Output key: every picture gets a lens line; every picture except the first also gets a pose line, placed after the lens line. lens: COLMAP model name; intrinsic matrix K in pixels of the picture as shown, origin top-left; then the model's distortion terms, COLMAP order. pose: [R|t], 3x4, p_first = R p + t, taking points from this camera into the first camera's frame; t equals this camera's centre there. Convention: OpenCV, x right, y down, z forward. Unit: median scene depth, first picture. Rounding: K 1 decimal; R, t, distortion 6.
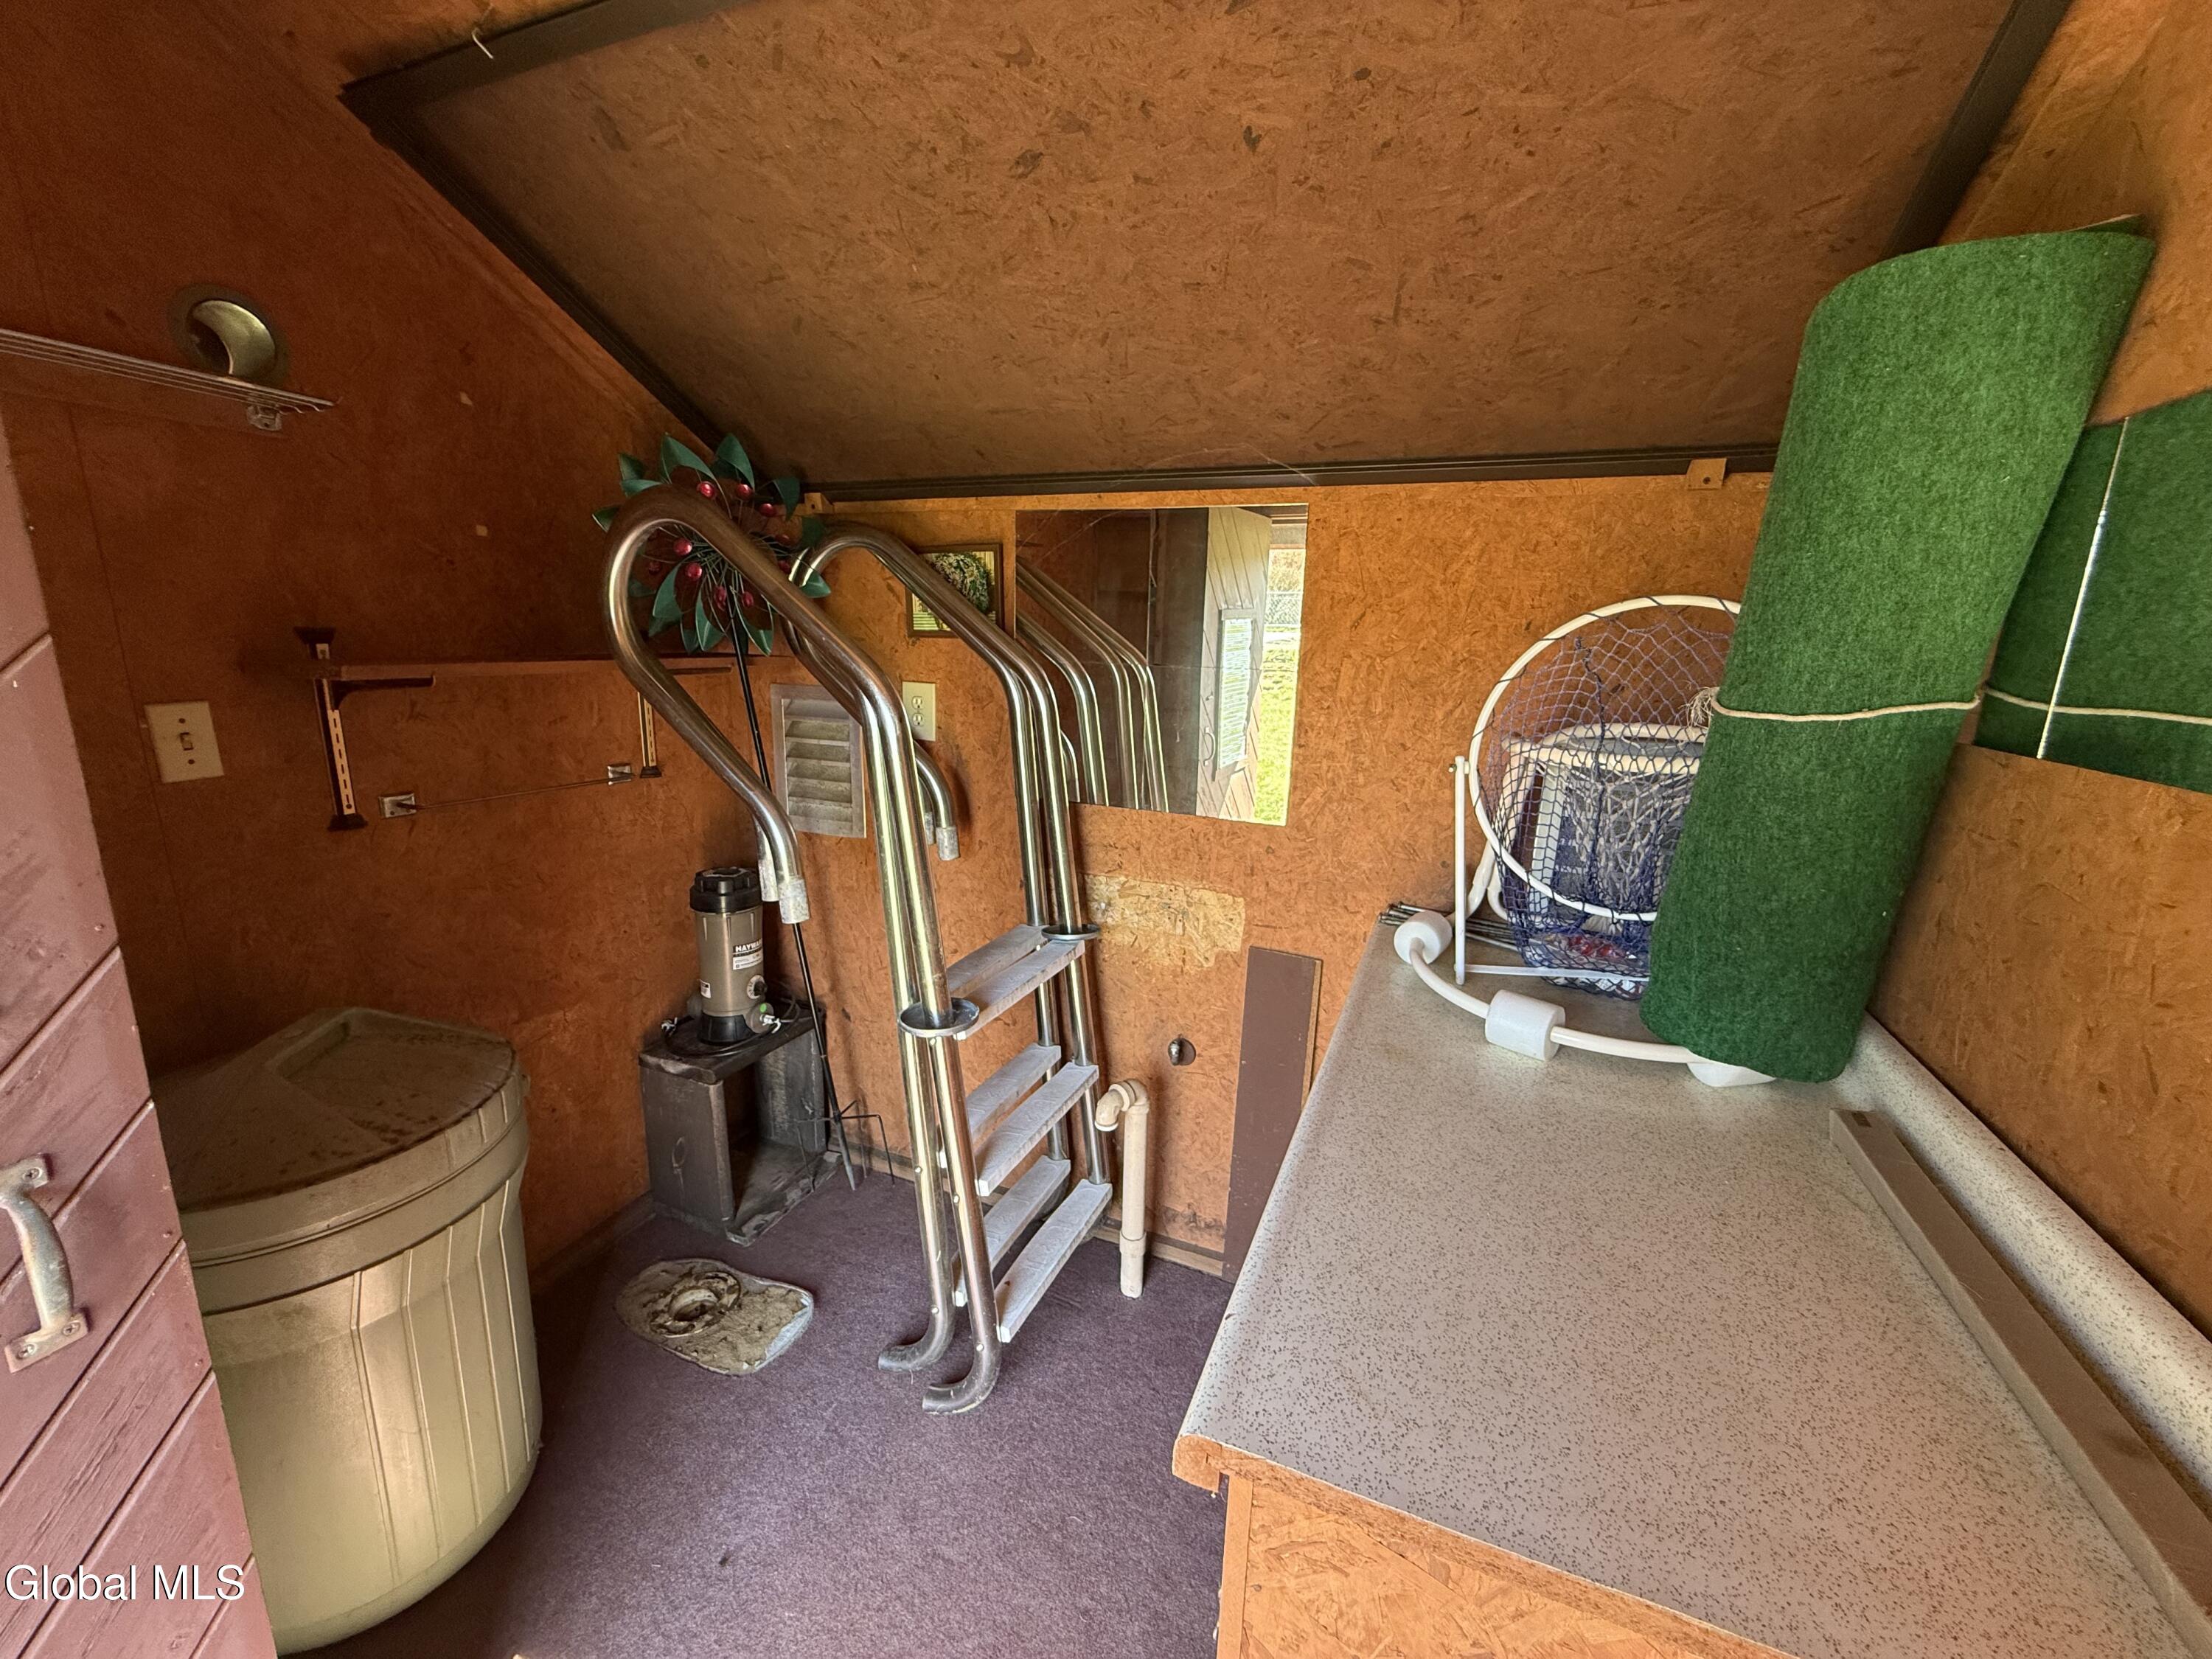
lens RADIAL K [[887.4, 0, 1106.0], [0, 887.4, 829.5], [0, 0, 1]] dist [-0.001732, 0.000286]
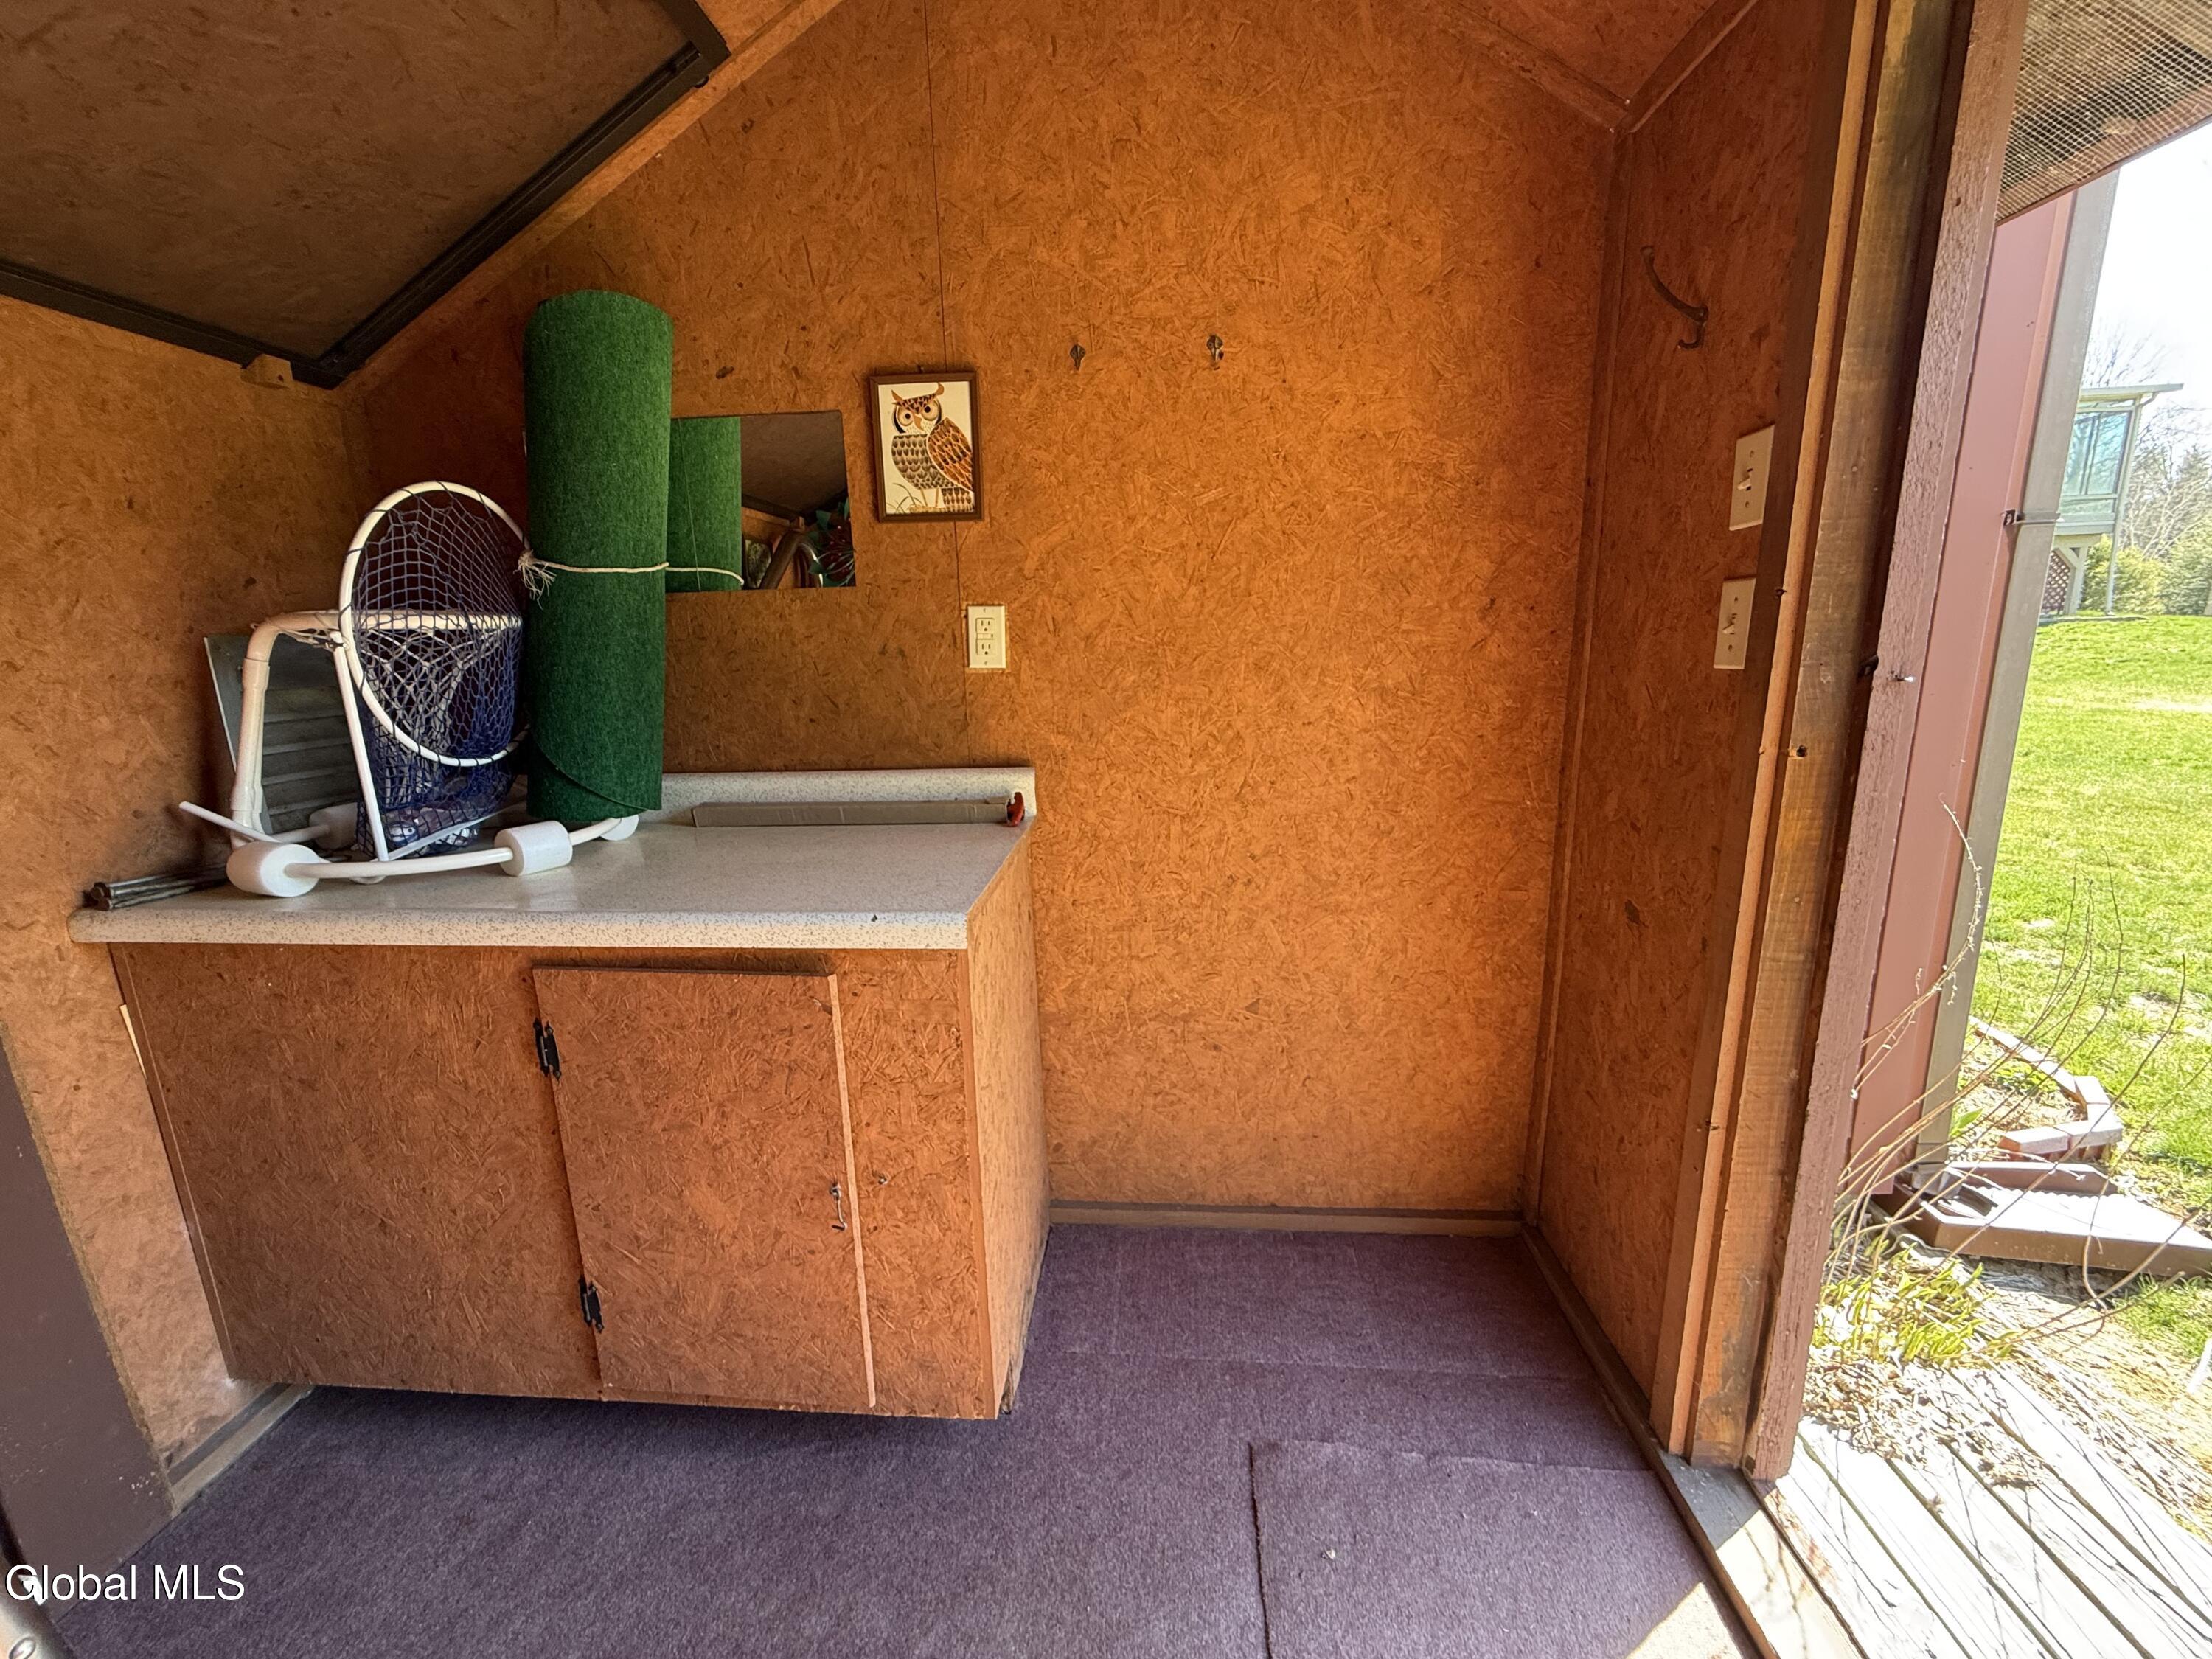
lens RADIAL K [[887.4, 0, 1106.0], [0, 887.4, 829.5], [0, 0, 1]] dist [-0.001732, 0.000286]
pose [[-0.326761, -0.218178, 0.919579, -0.784927], [0.228135, 0.926009, 0.300768, 0.015345], [-0.917160, 0.308068, -0.252809, 0.555105]]
